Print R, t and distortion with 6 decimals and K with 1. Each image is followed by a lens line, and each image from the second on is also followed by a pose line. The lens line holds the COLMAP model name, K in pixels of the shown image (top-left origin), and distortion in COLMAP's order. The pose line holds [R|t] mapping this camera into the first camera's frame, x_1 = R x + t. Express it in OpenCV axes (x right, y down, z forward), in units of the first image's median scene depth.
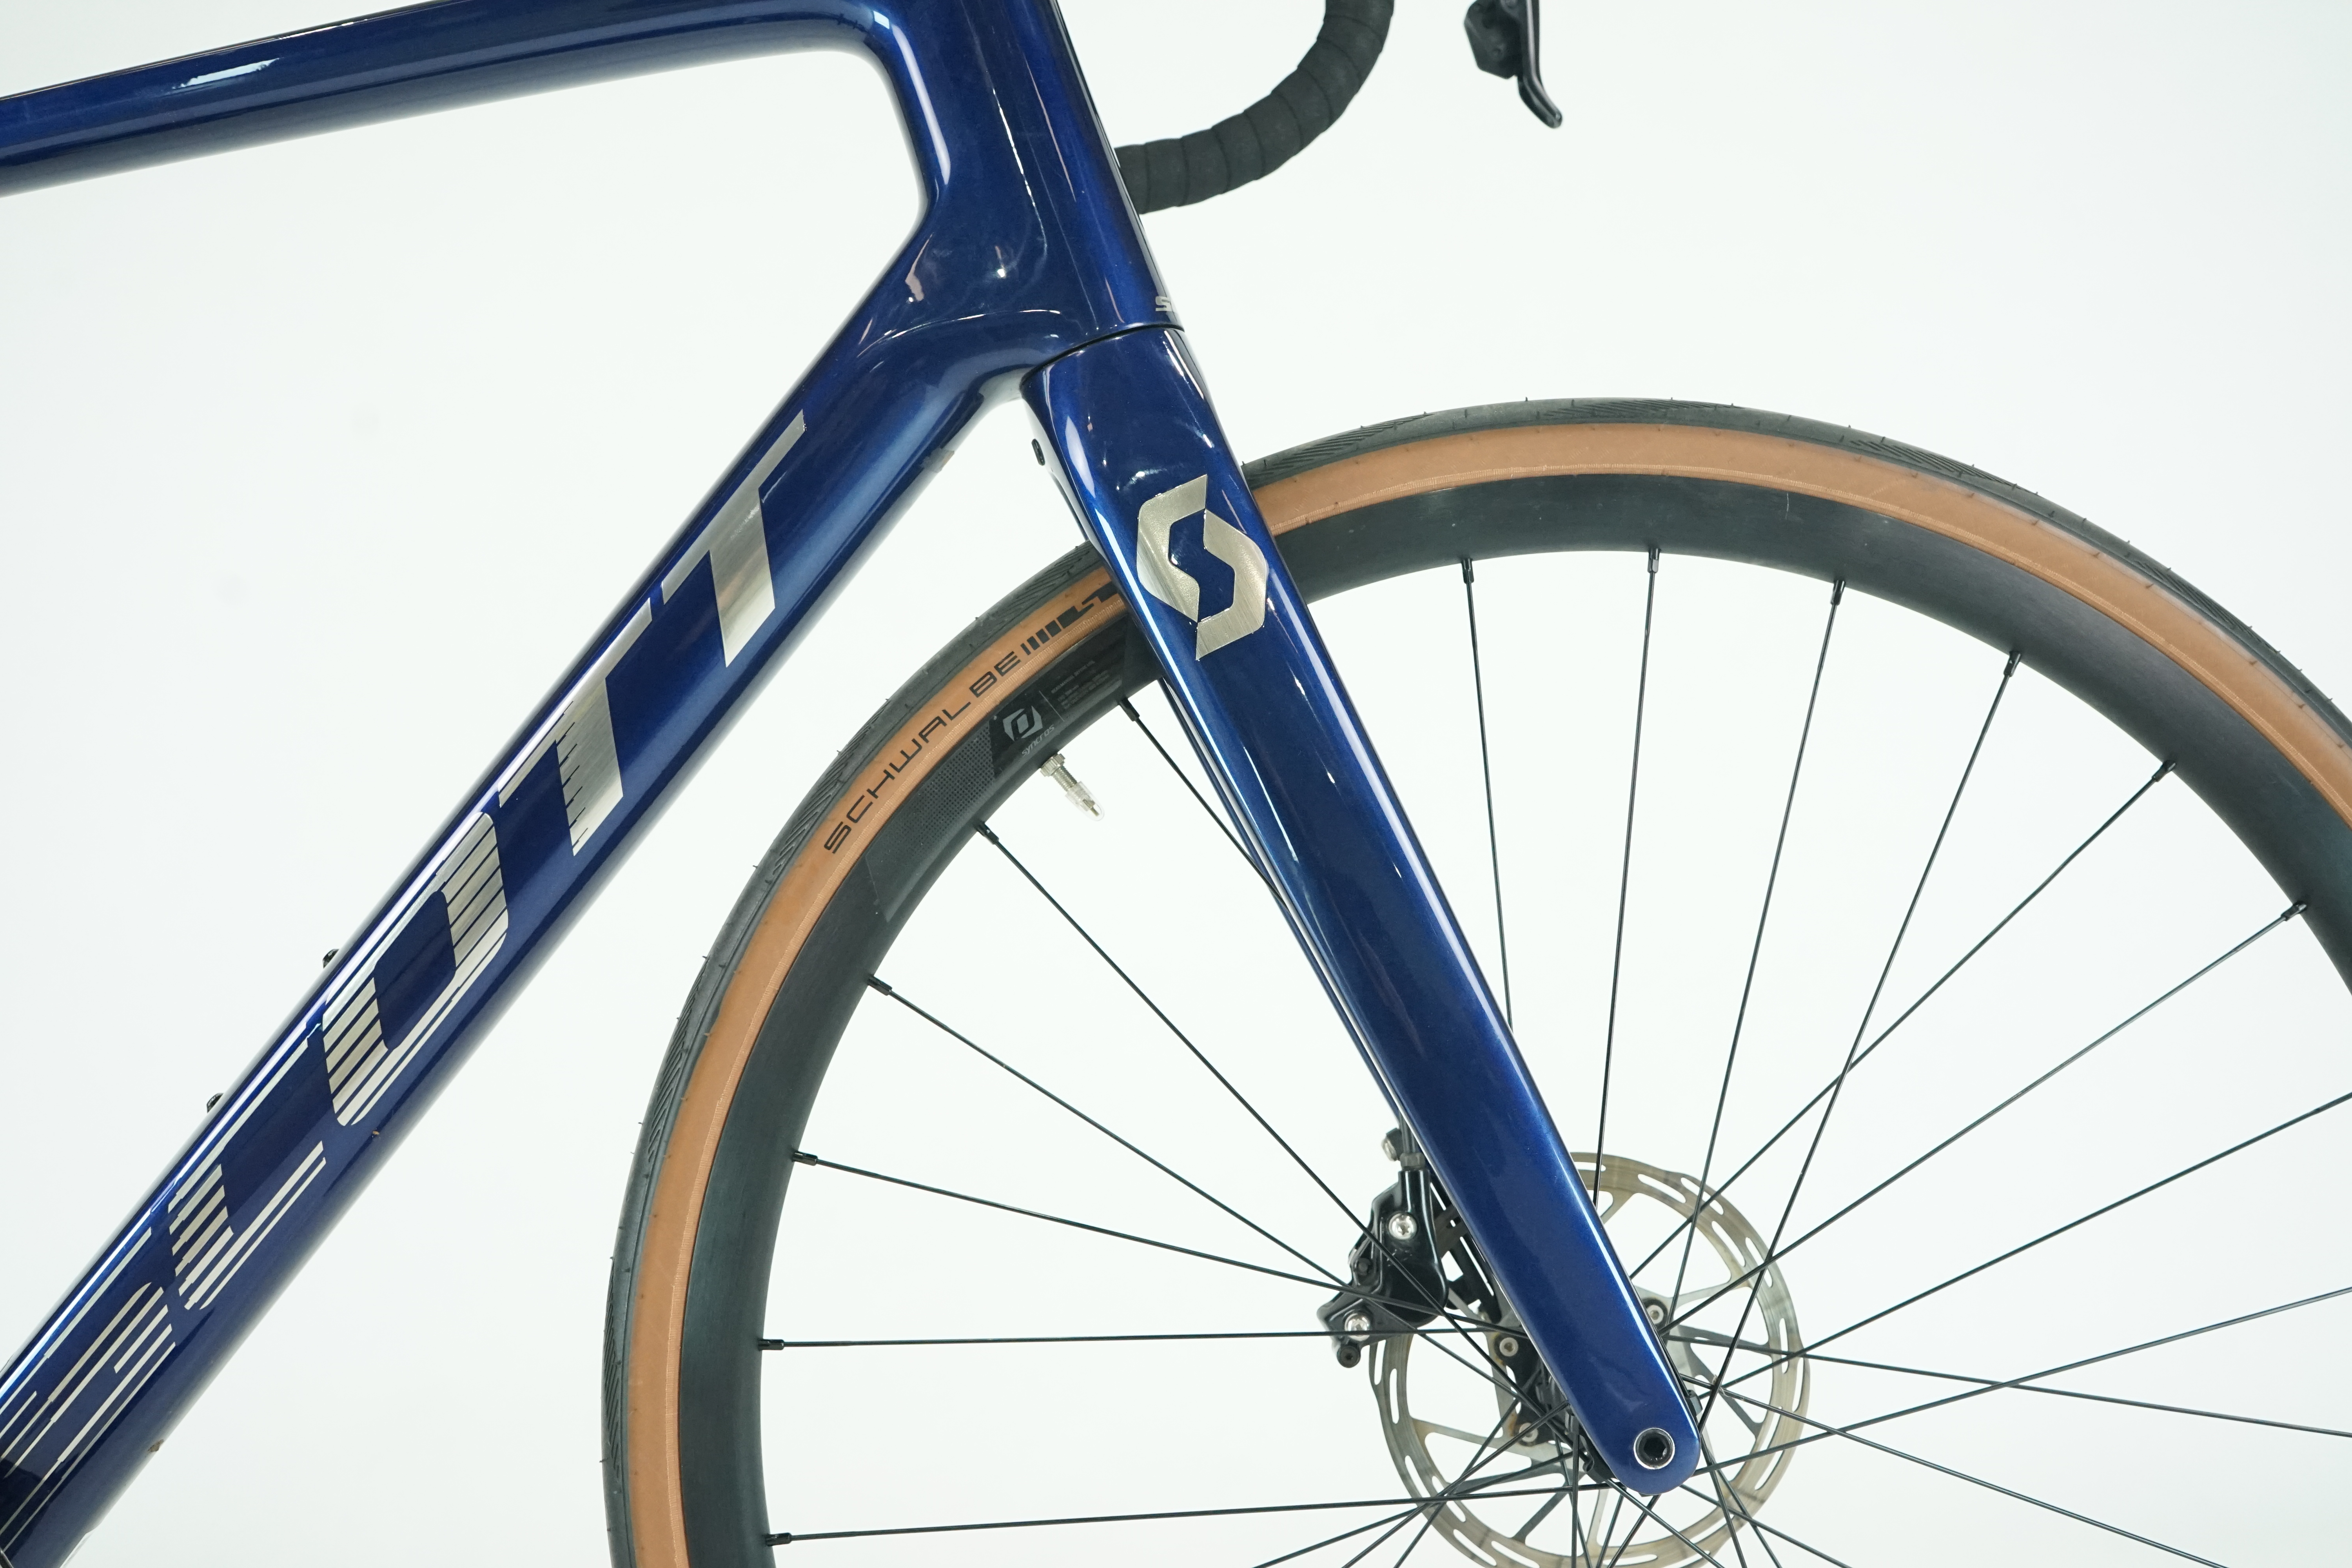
lens RADIAL K [[1964.3, 0, 1167.8], [0, 1964.3, 779.5], [0, 0, 1]] dist [0.010312, -0.011880]
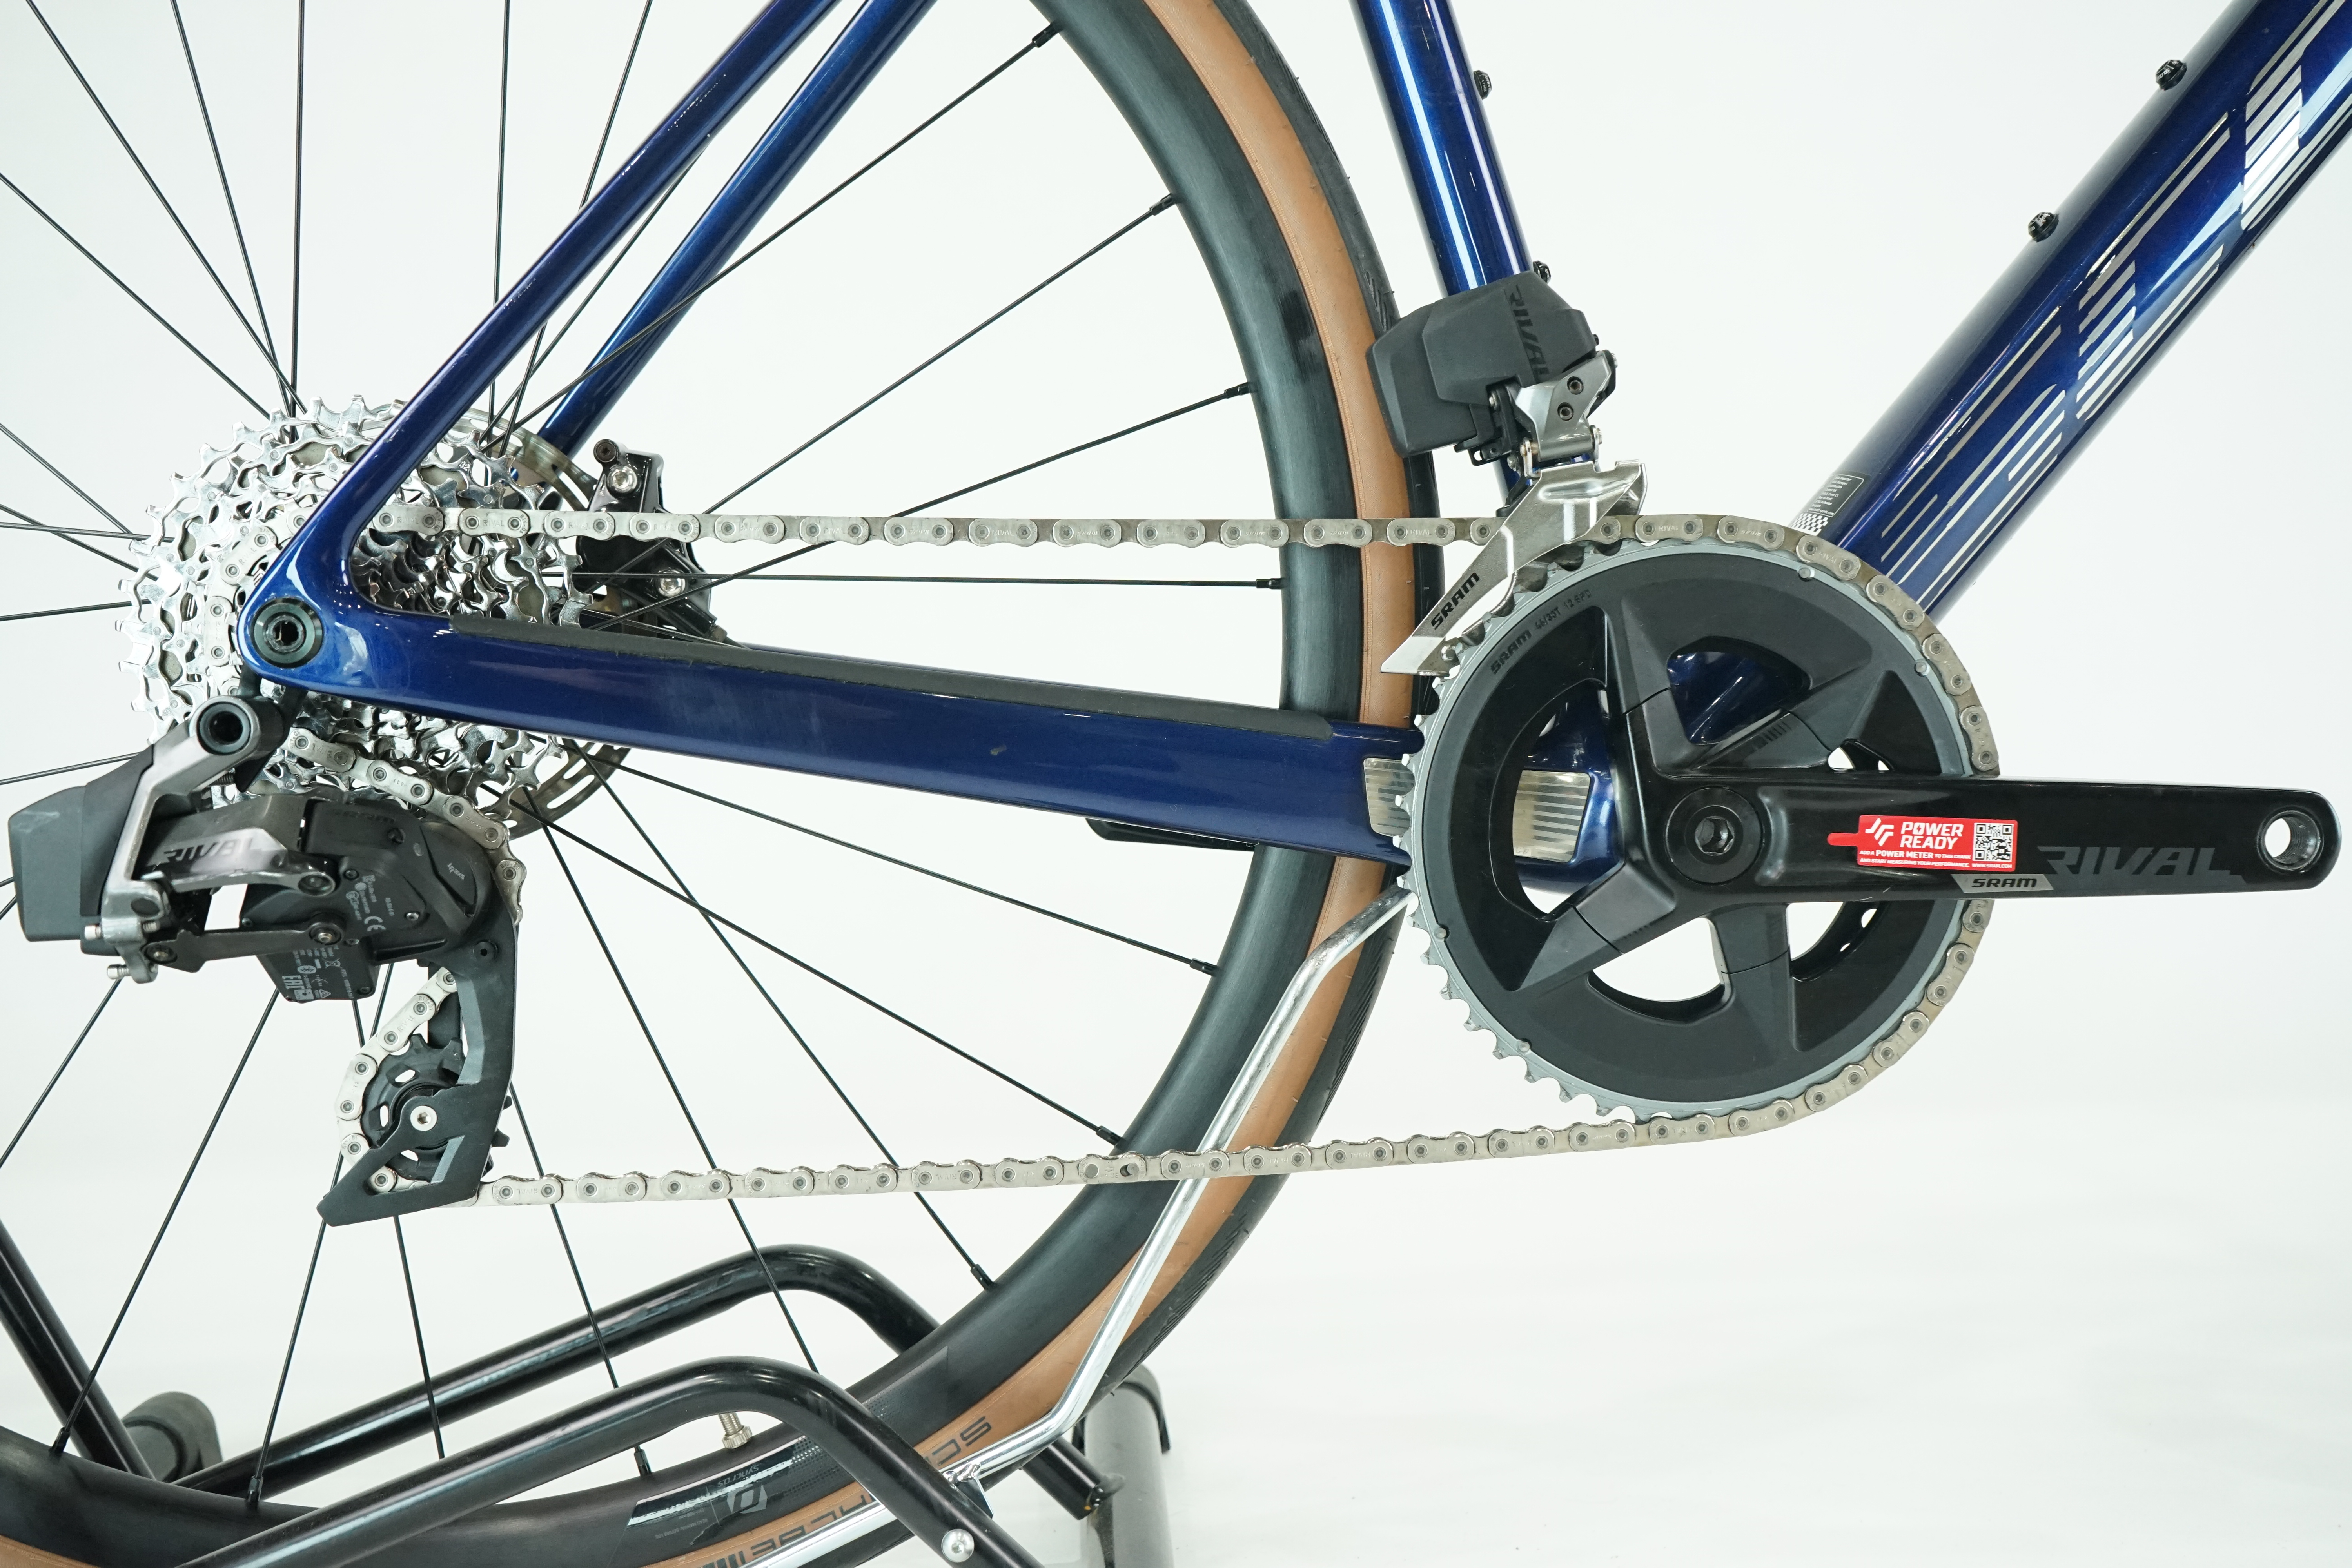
lens RADIAL K [[2157.8, 0, 1175.8], [0, 2157.8, 778.6], [0, 0, 1]] dist [0.014474, 0.000000]
pose [[0.996044, 0.019575, 0.086679, -0.987547], [-0.028527, 0.994244, 0.103276, 0.336110], [-0.084159, -0.105340, 0.990869, -0.014968]]
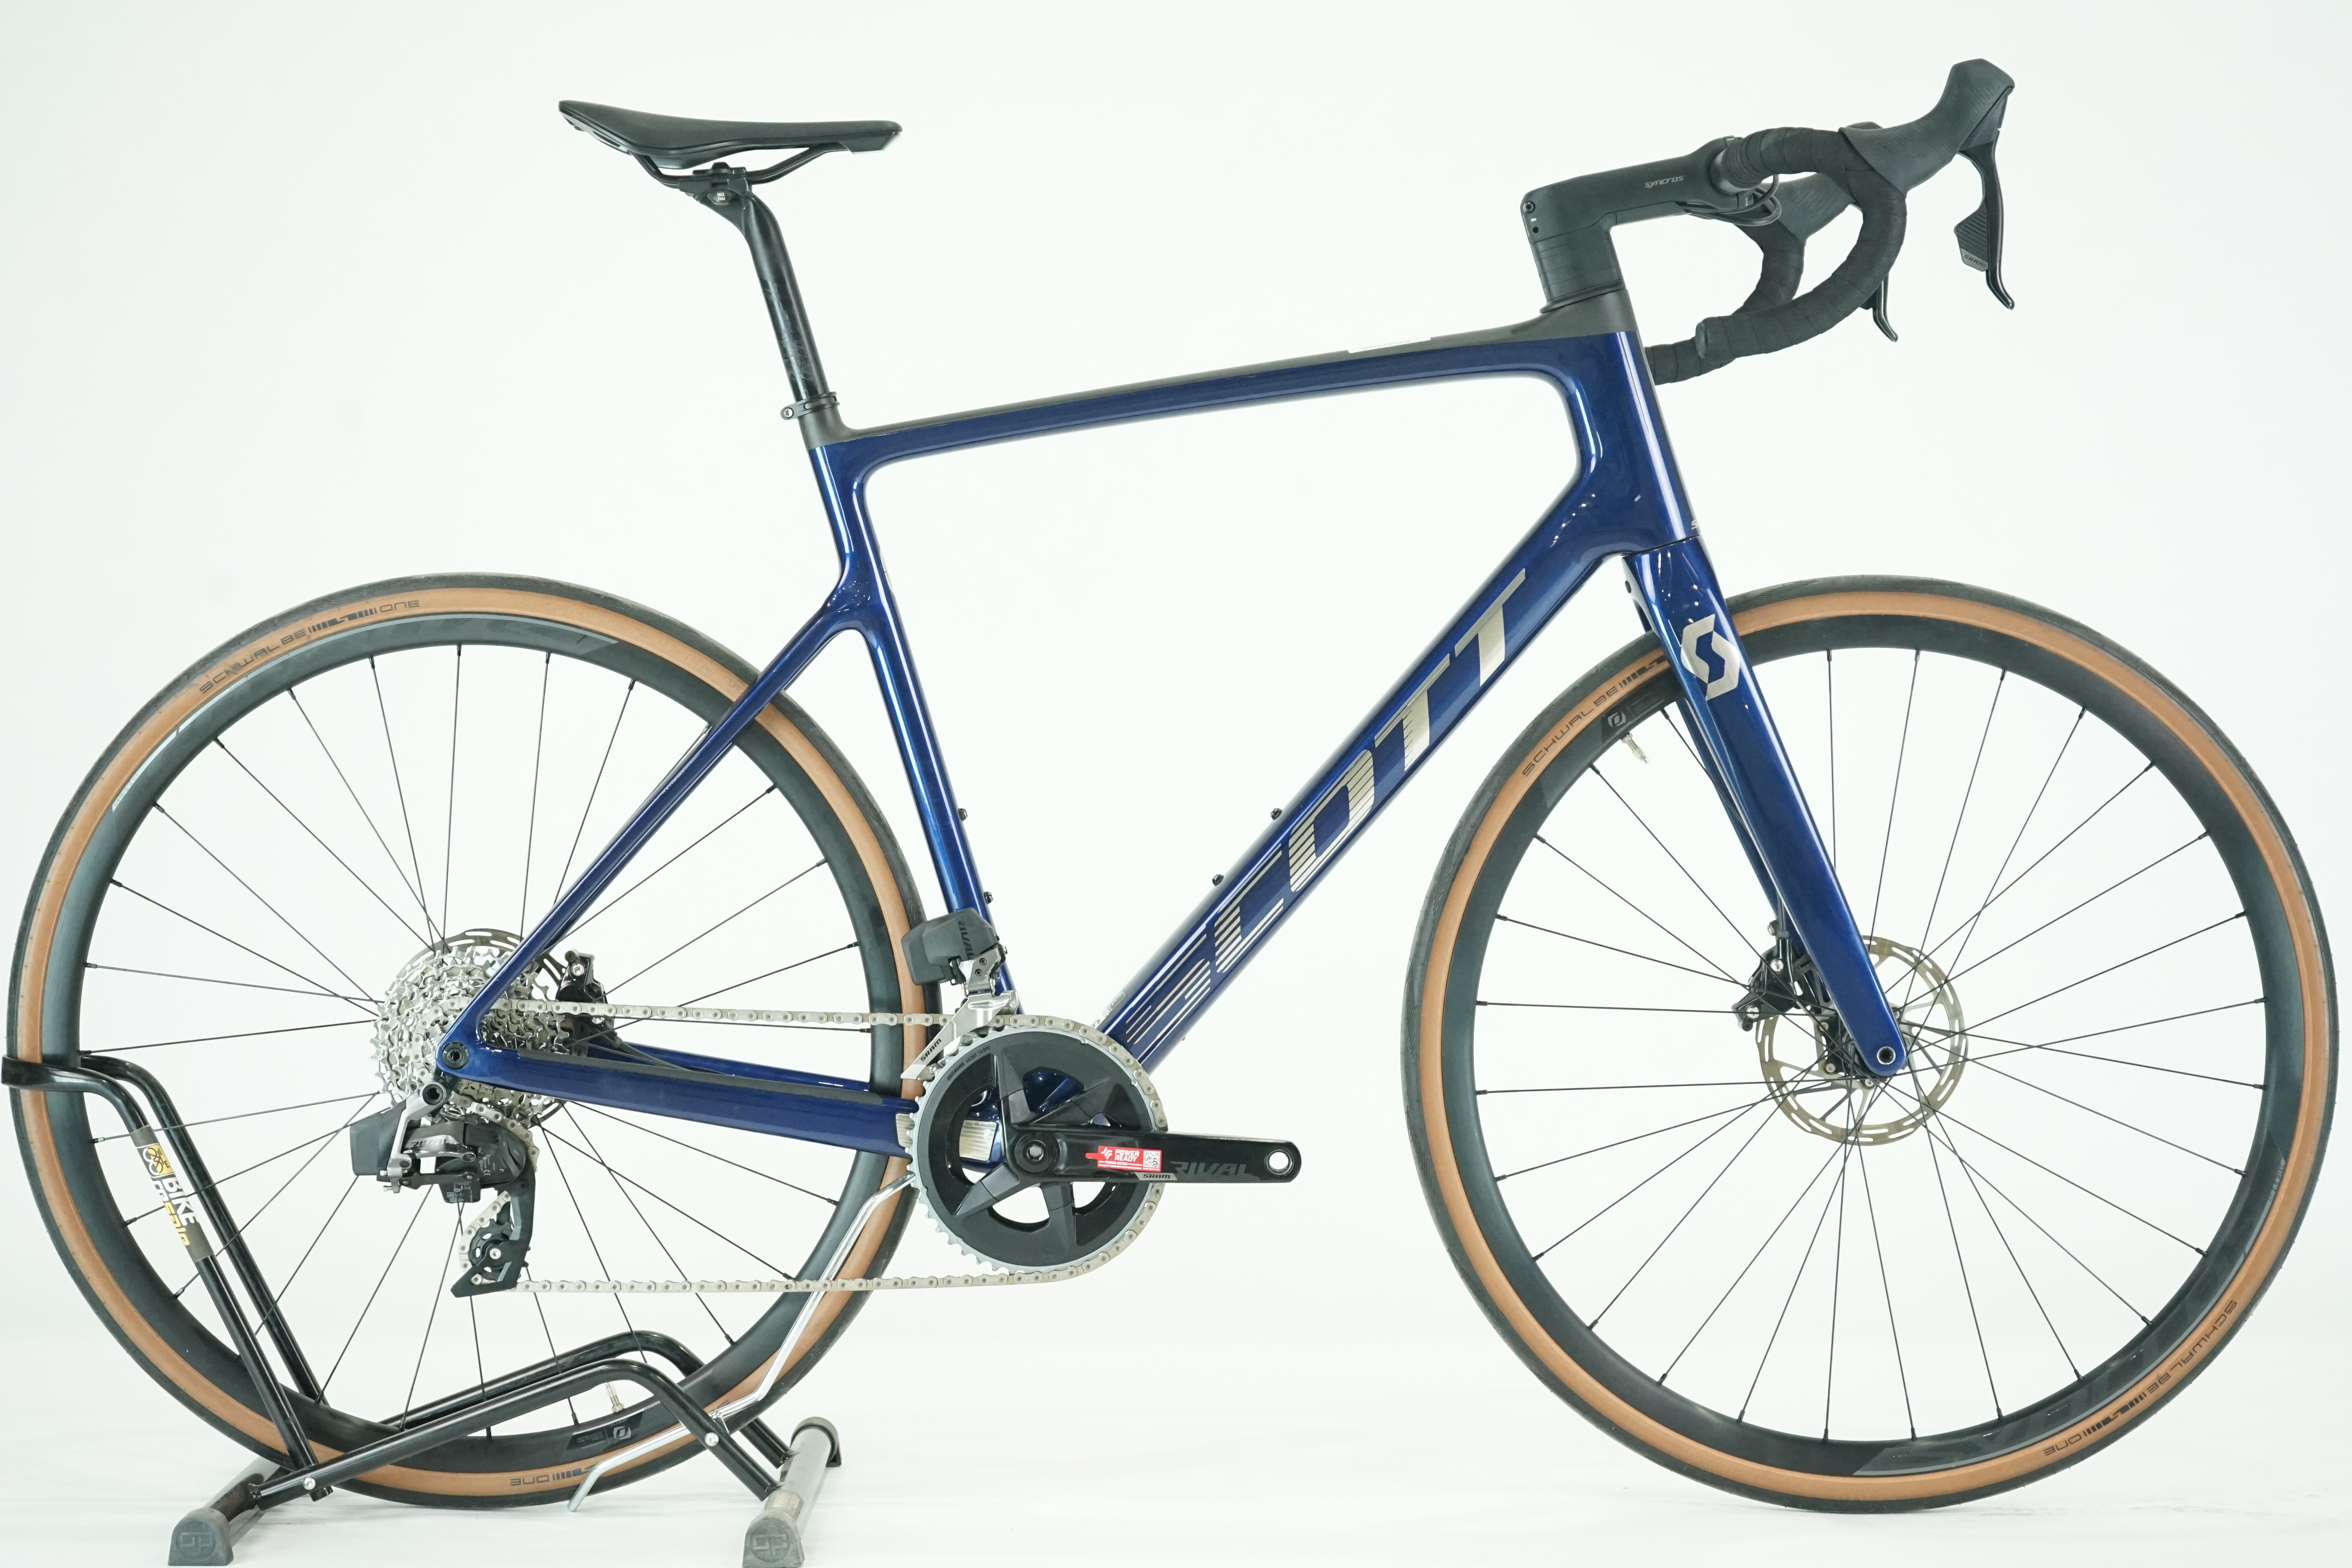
lens RADIAL K [[4634.1, 0, 1178.0], [0, 4634.1, 790.3], [0, 0, 1]] dist [-0.011283, 0.000000]
pose [[0.998168, 0.047965, 0.036890, -0.715777], [-0.051415, 0.993750, 0.099082, -0.416679], [-0.031907, -0.100797, 0.994395, -3.904920]]
